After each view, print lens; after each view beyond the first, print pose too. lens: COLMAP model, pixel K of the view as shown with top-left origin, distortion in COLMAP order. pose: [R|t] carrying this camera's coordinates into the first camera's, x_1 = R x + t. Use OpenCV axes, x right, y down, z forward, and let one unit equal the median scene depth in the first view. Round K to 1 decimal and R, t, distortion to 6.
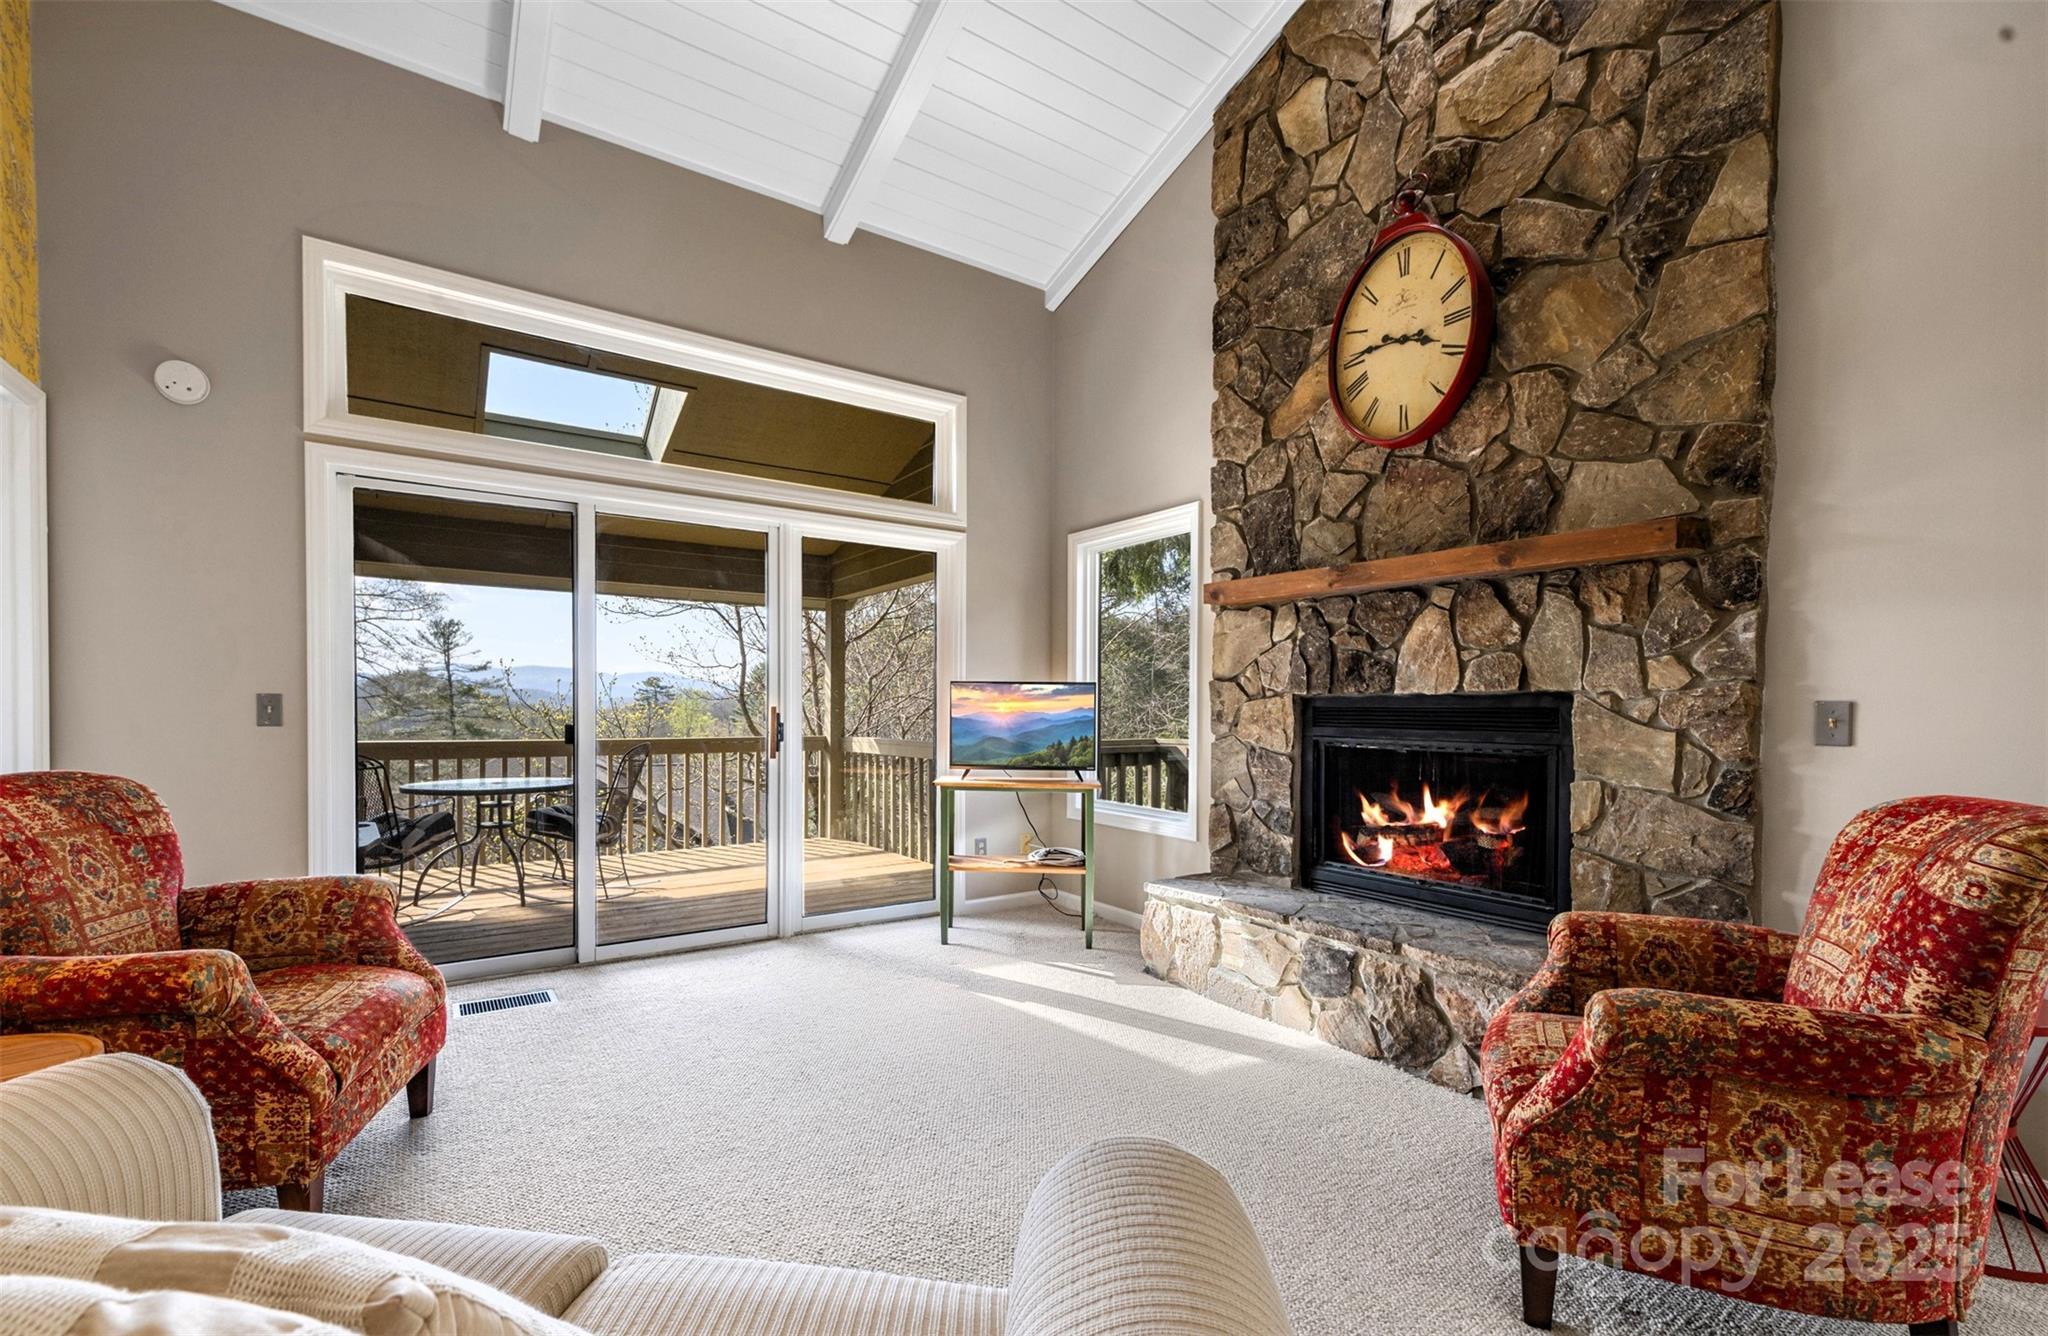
lens RADIAL K [[885.7, 0, 998.8], [0, 885.7, 722.2], [0, 0, 1]] dist [0.011931, 0.000209]
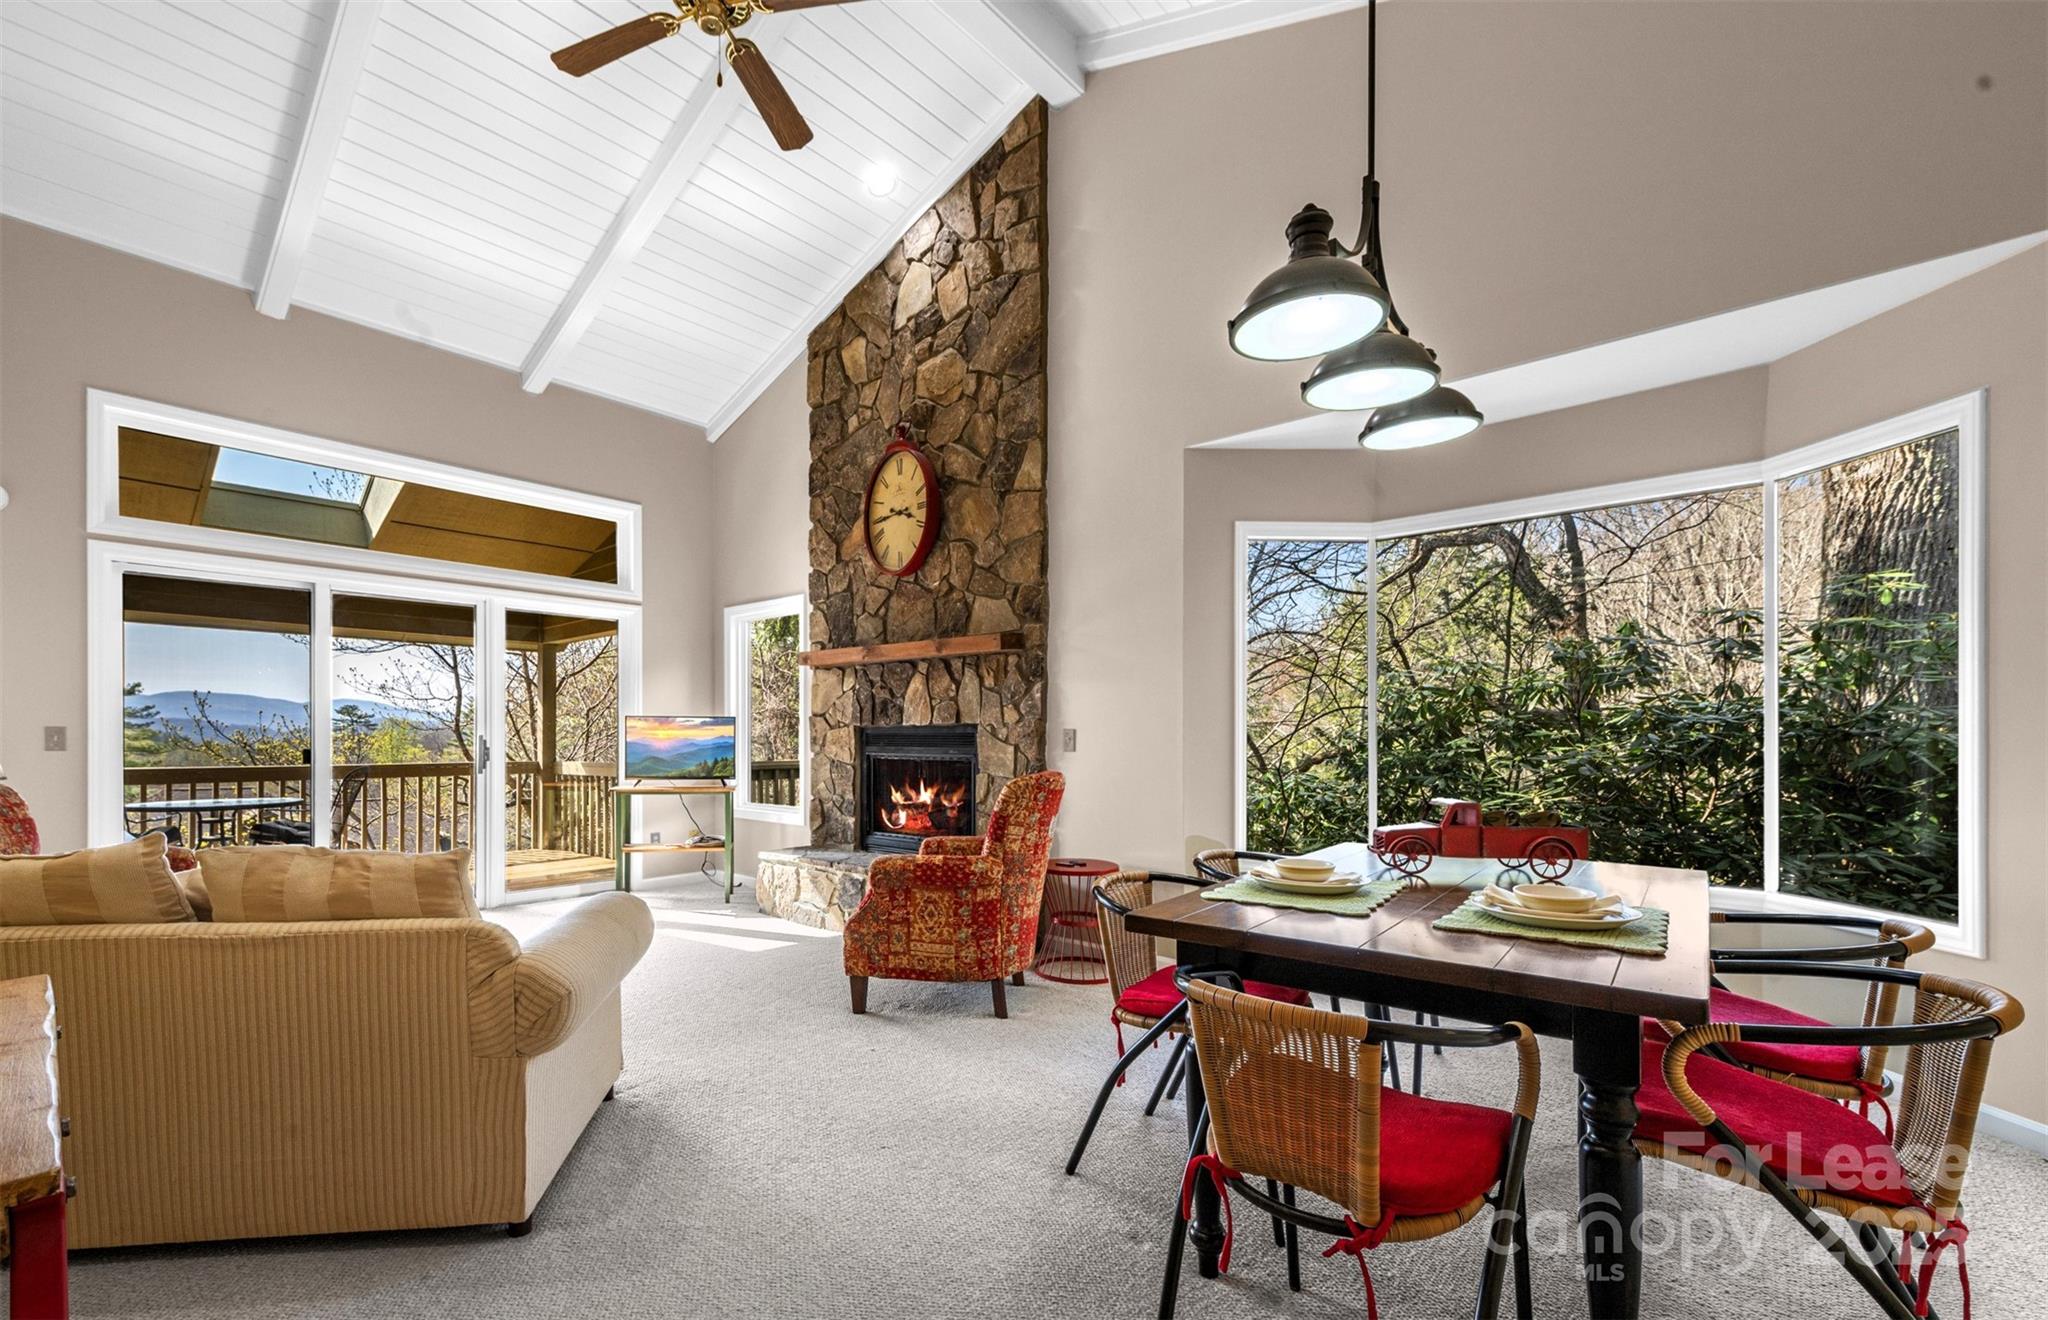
lens RADIAL K [[885.7, 0, 984.8], [0, 885.7, 735.5], [0, 0, 1]] dist [0.011931, 0.000209]
pose [[0.968632, -0.005213, 0.248443, 0.179806], [0.009436, 0.999831, -0.015808, 0.013831], [-0.248318, 0.017656, 0.968518, -0.593196]]
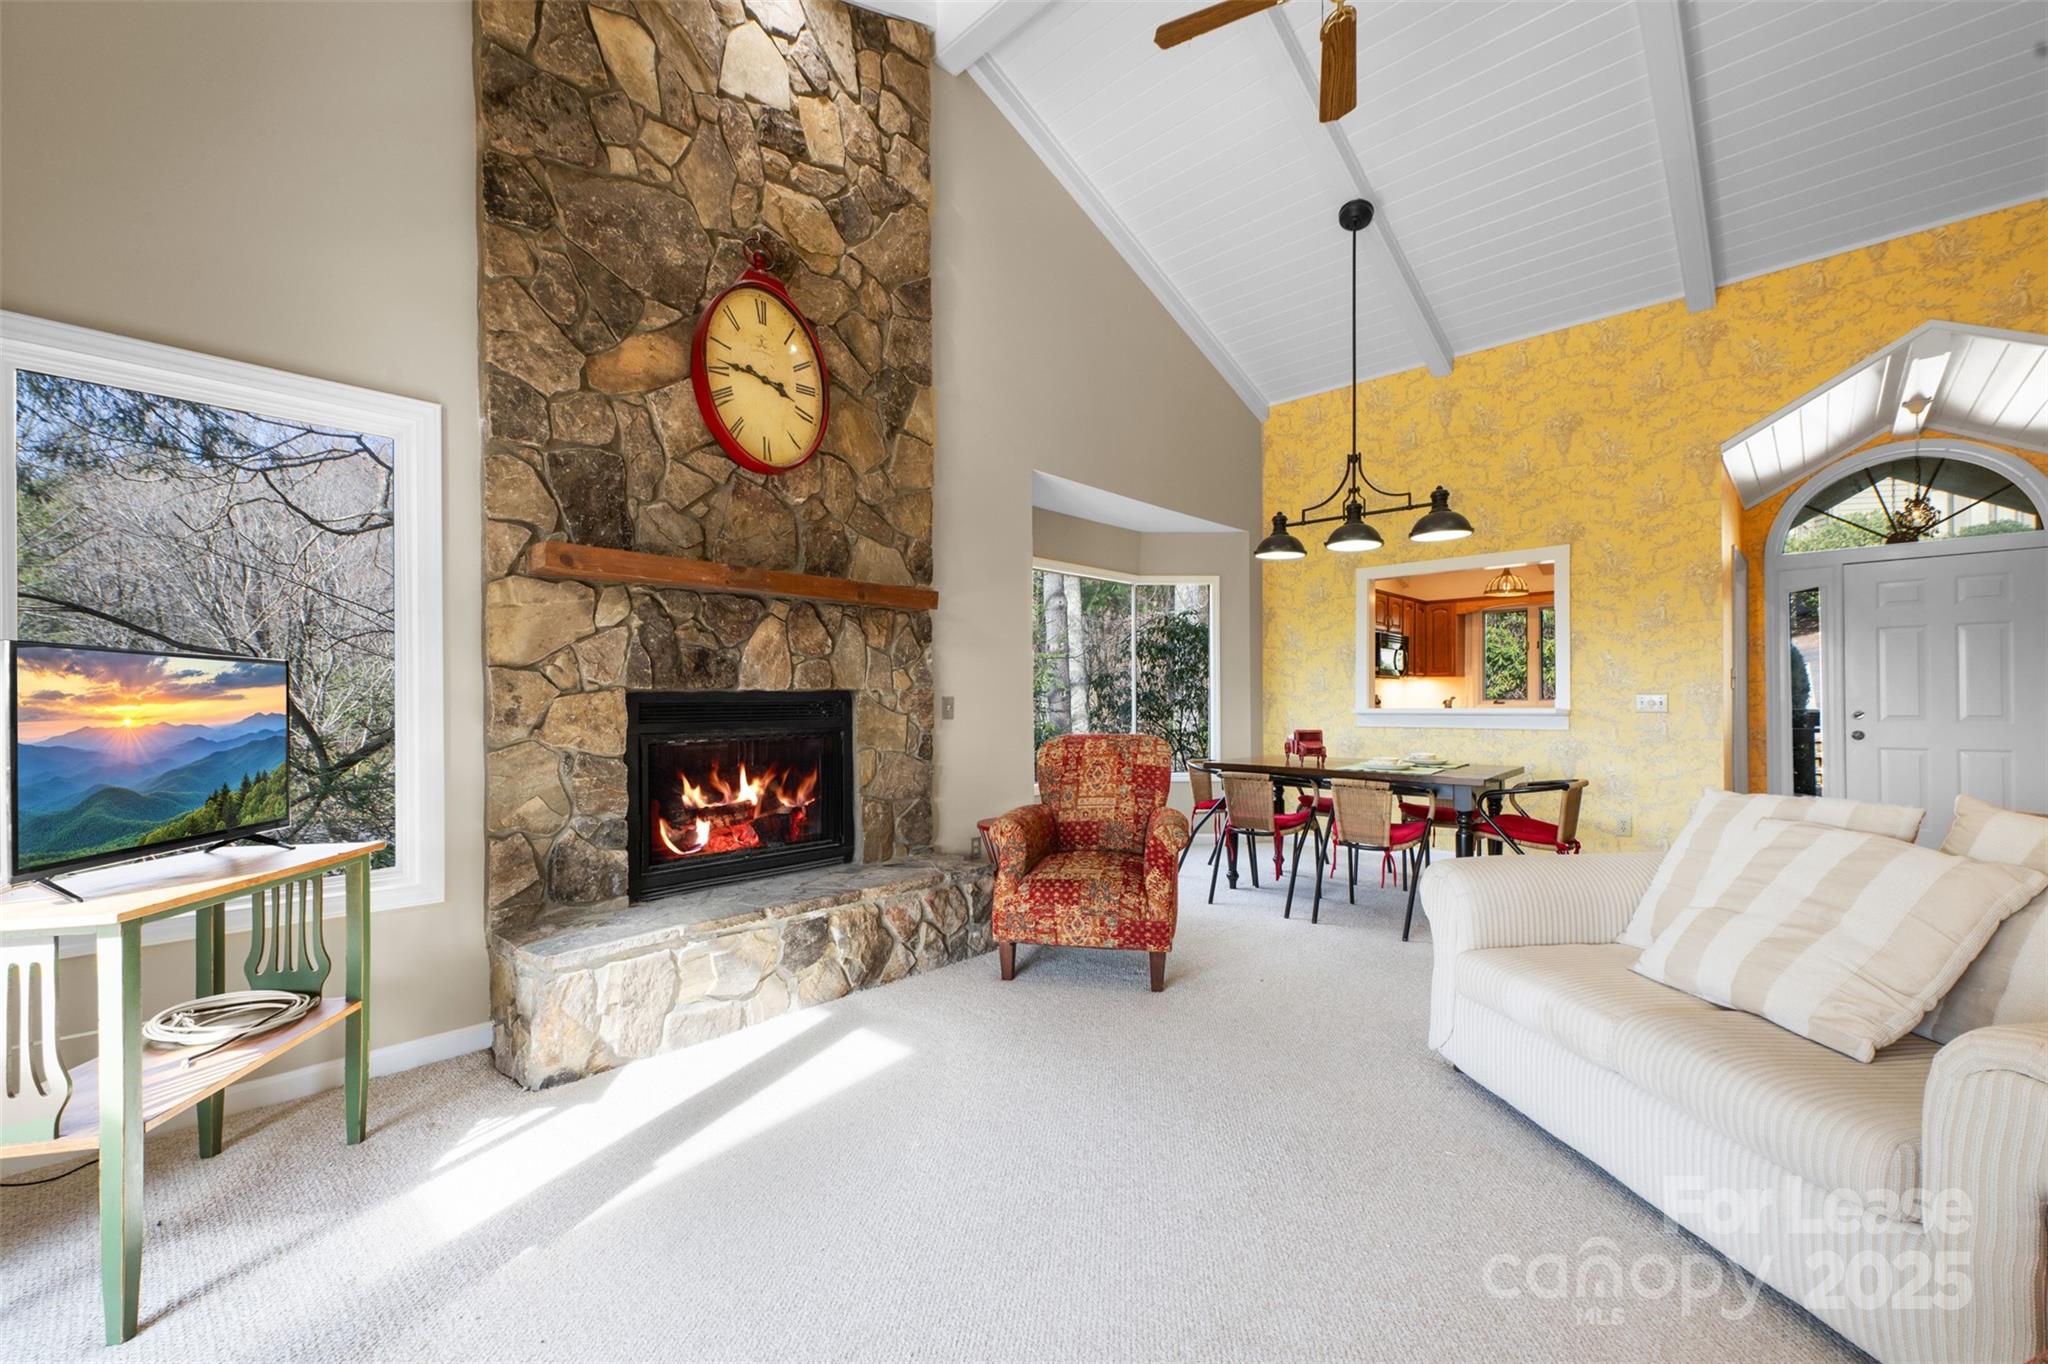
lens RADIAL K [[806.9, 0, 1030.8], [0, 806.9, 695.1], [0, 0, 1]] dist [0.008237, 0.000190]
pose [[-0.223164, -0.005056, 0.974768, -0.588893], [0.017213, 0.999810, 0.009127, -0.027366], [-0.974629, 0.018816, -0.223035, 0.838778]]
